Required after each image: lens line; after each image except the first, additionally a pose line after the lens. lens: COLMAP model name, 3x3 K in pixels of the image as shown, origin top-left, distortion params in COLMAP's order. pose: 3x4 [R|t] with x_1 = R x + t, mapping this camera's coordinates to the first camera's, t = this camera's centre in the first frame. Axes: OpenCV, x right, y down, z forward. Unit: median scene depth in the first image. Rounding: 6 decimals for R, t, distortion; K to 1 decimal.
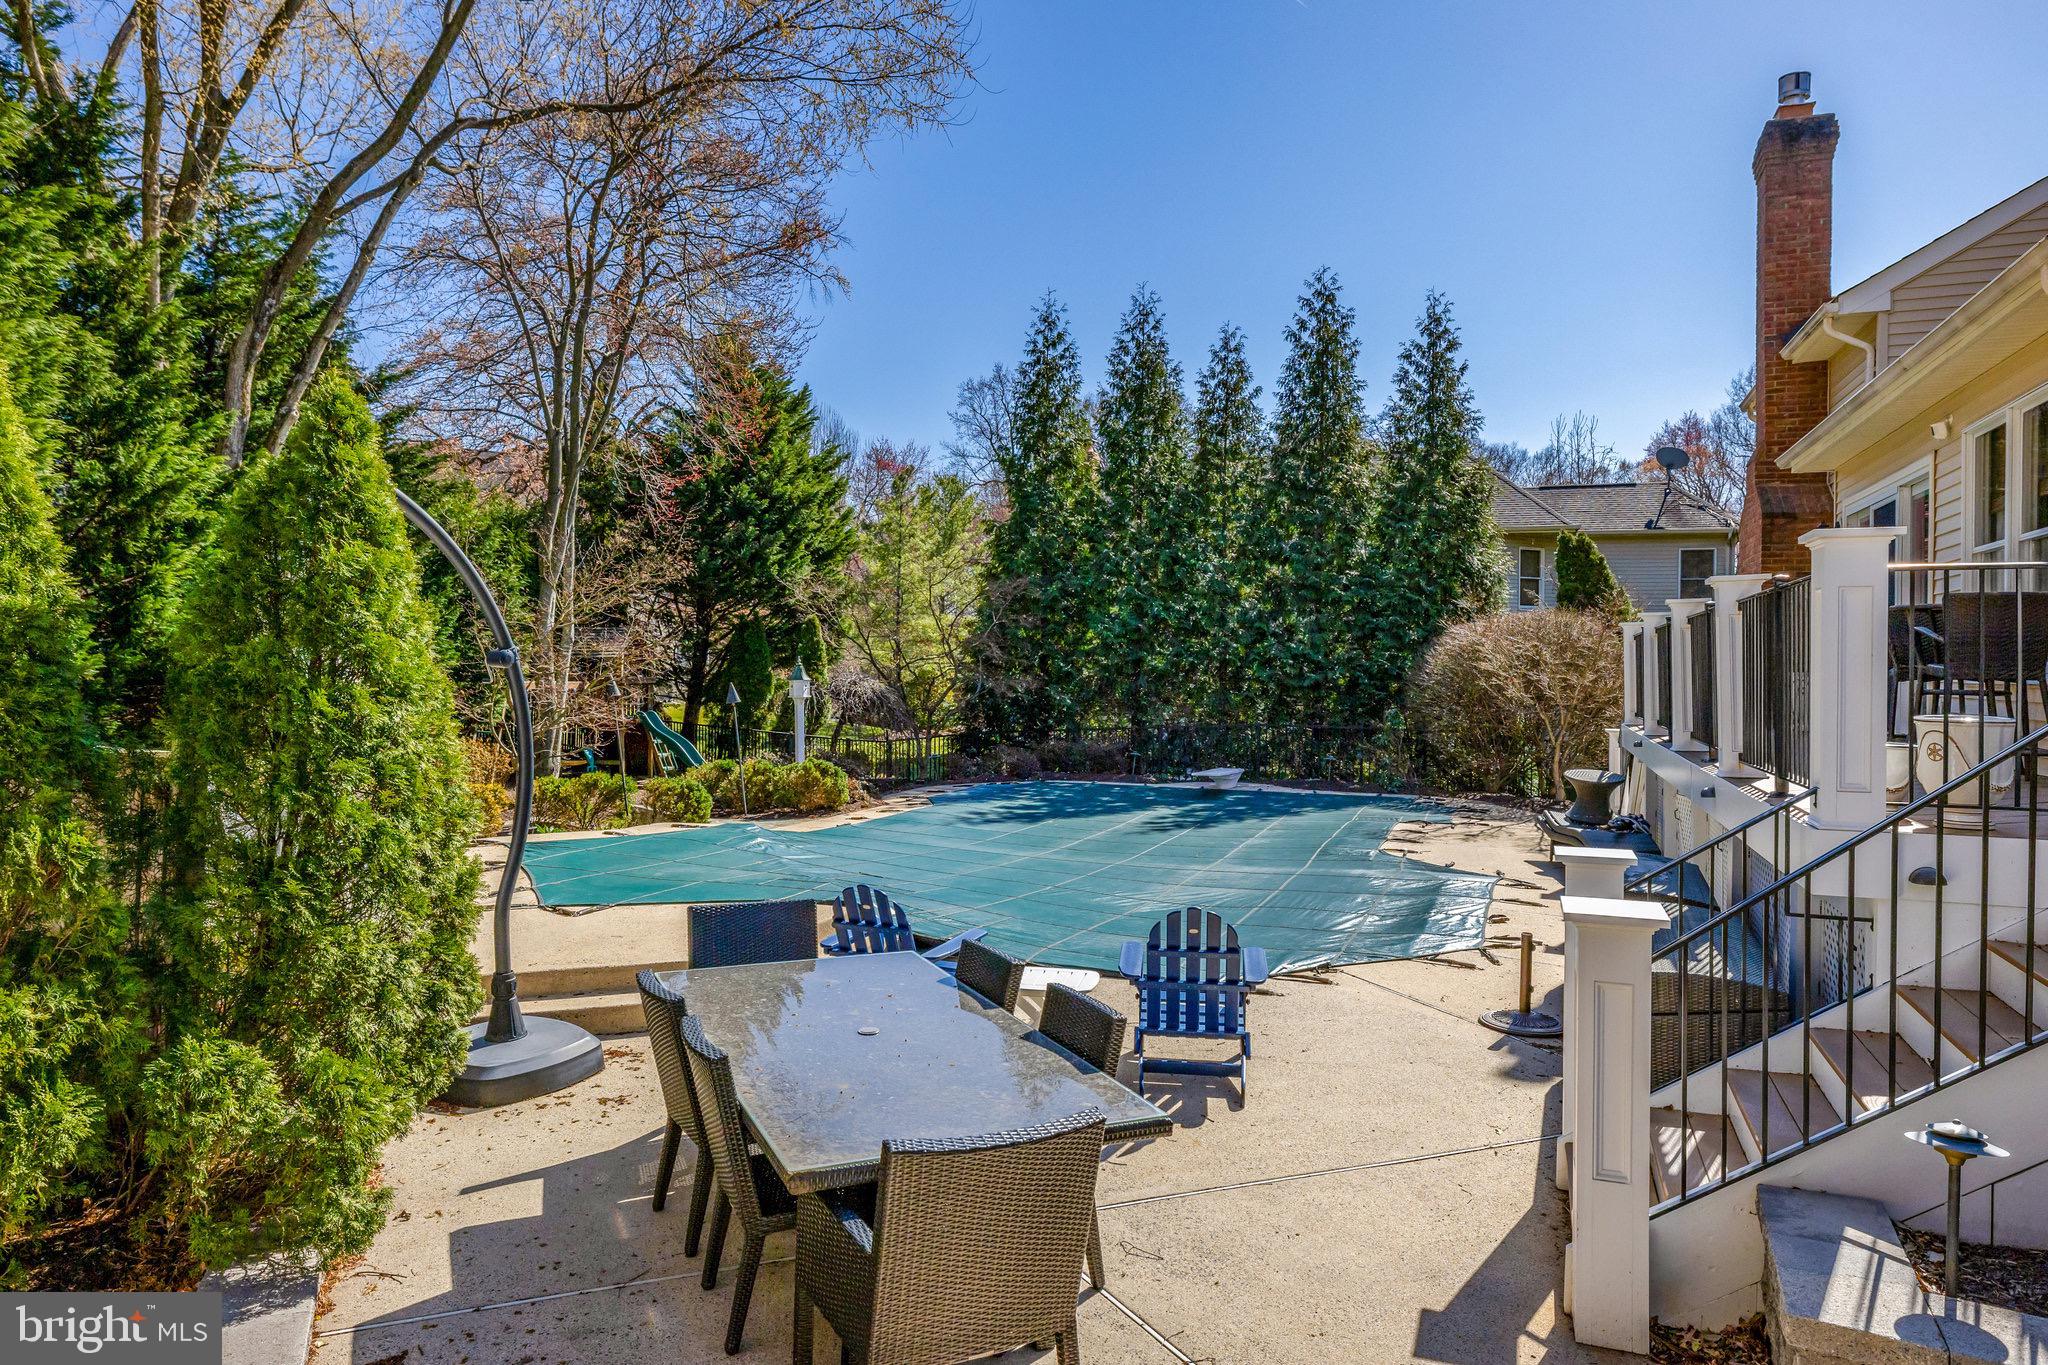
lens RADIAL K [[1306.6, 0, 1025.1], [0, 1306.6, 681.9], [0, 0, 1]] dist [-0.000134, -0.000150]
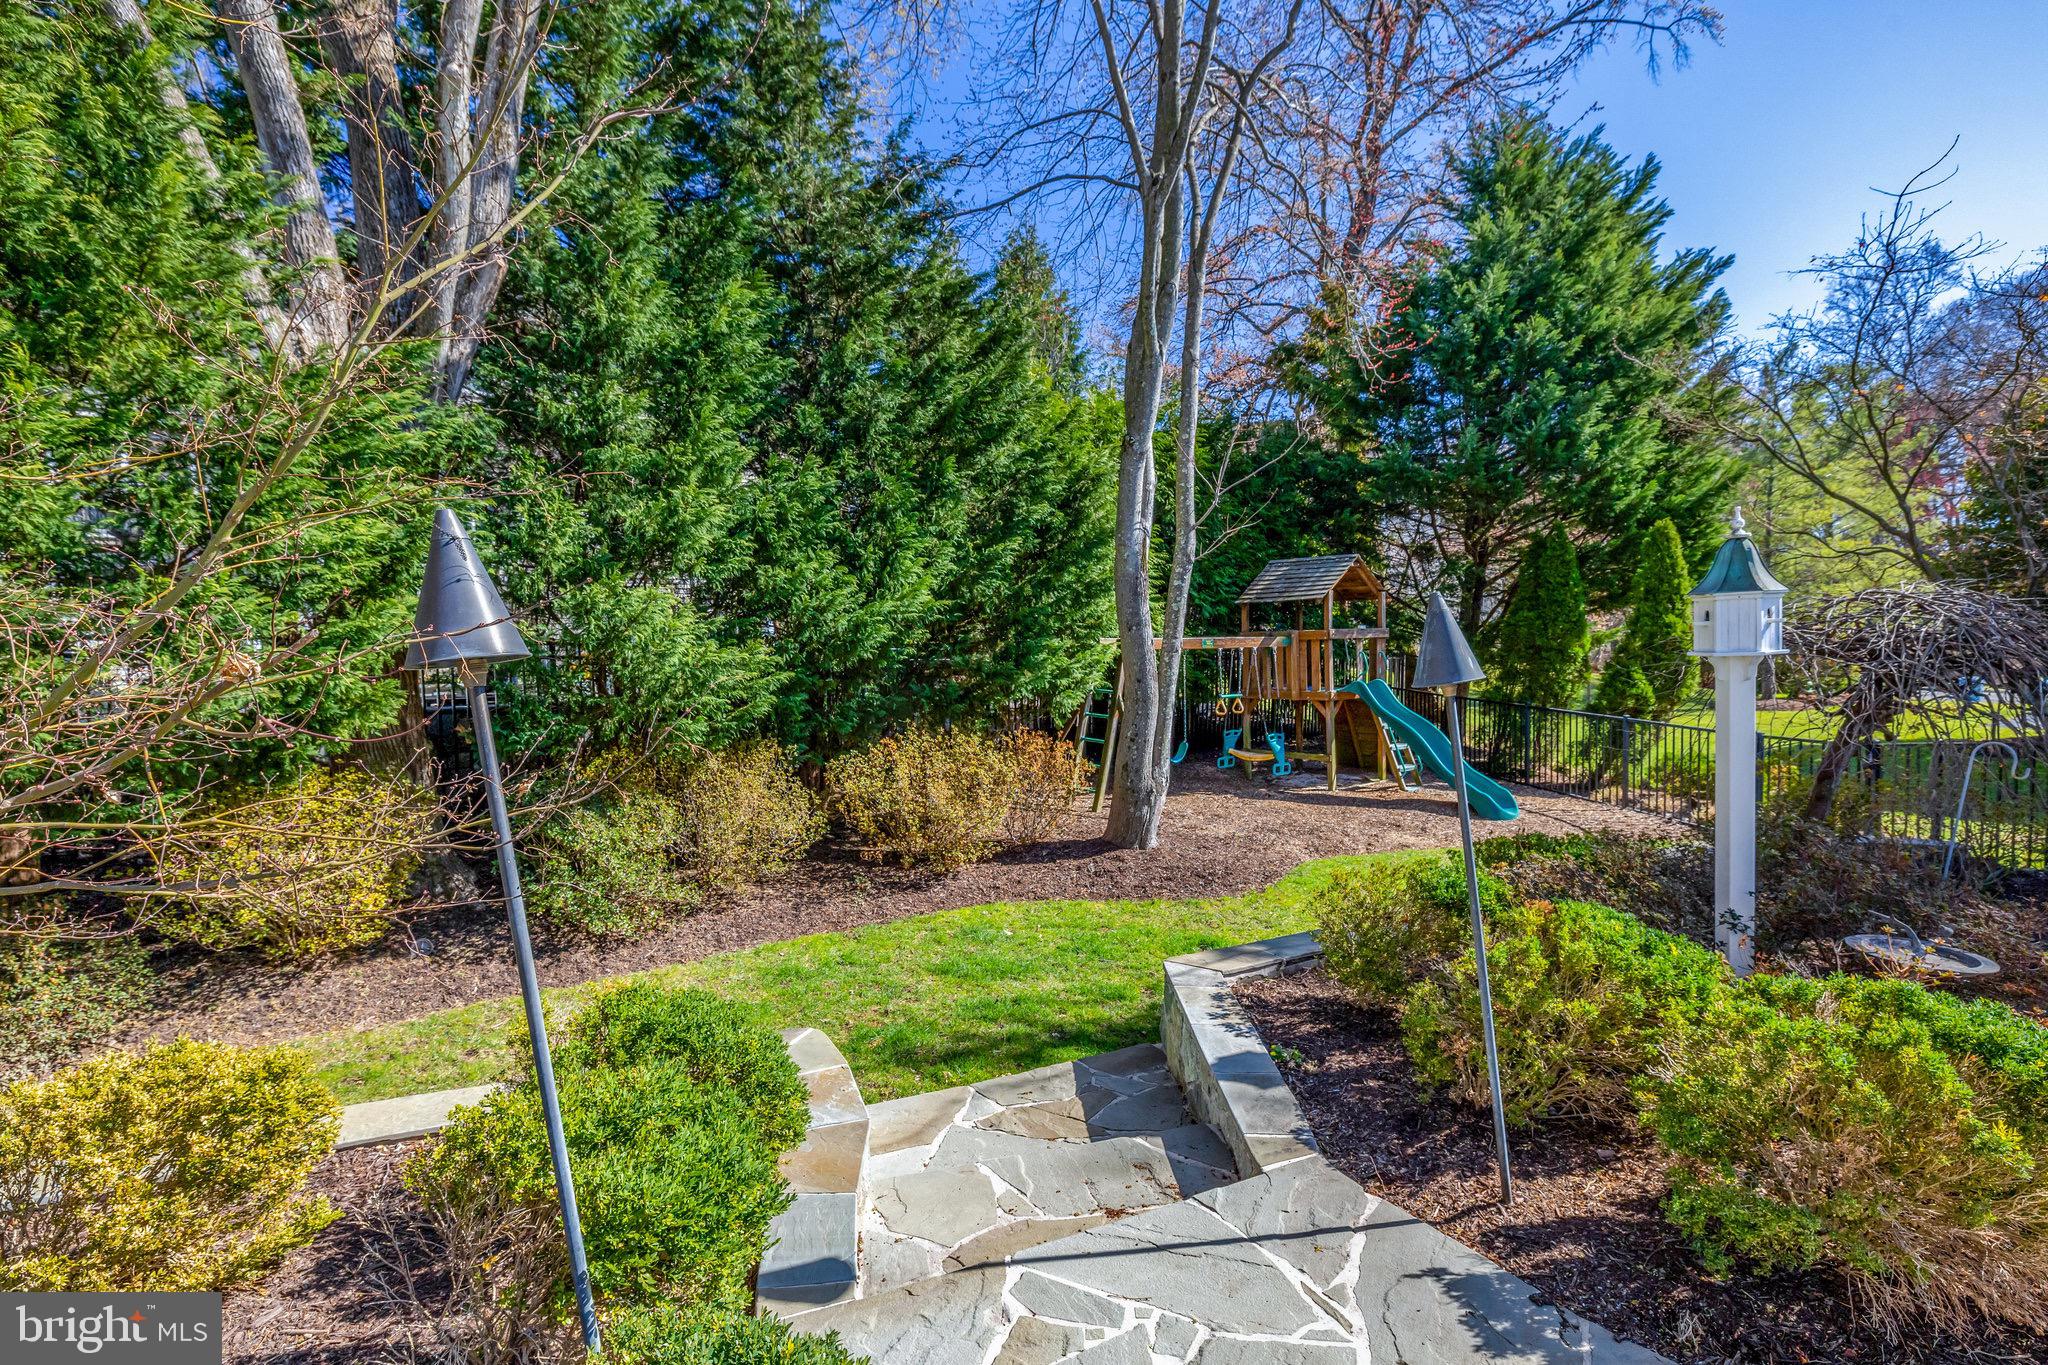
lens RADIAL K [[996.9, 0, 1025.5], [0, 996.9, 678.9], [0, 0, 1]] dist [0.000234, 0.000124]
pose [[0.769734, 0.014879, -0.638191, -0.094051], [0.008202, 0.999415, 0.033194, 0.003262], [0.638312, -0.030786, 0.769162, 0.456728]]
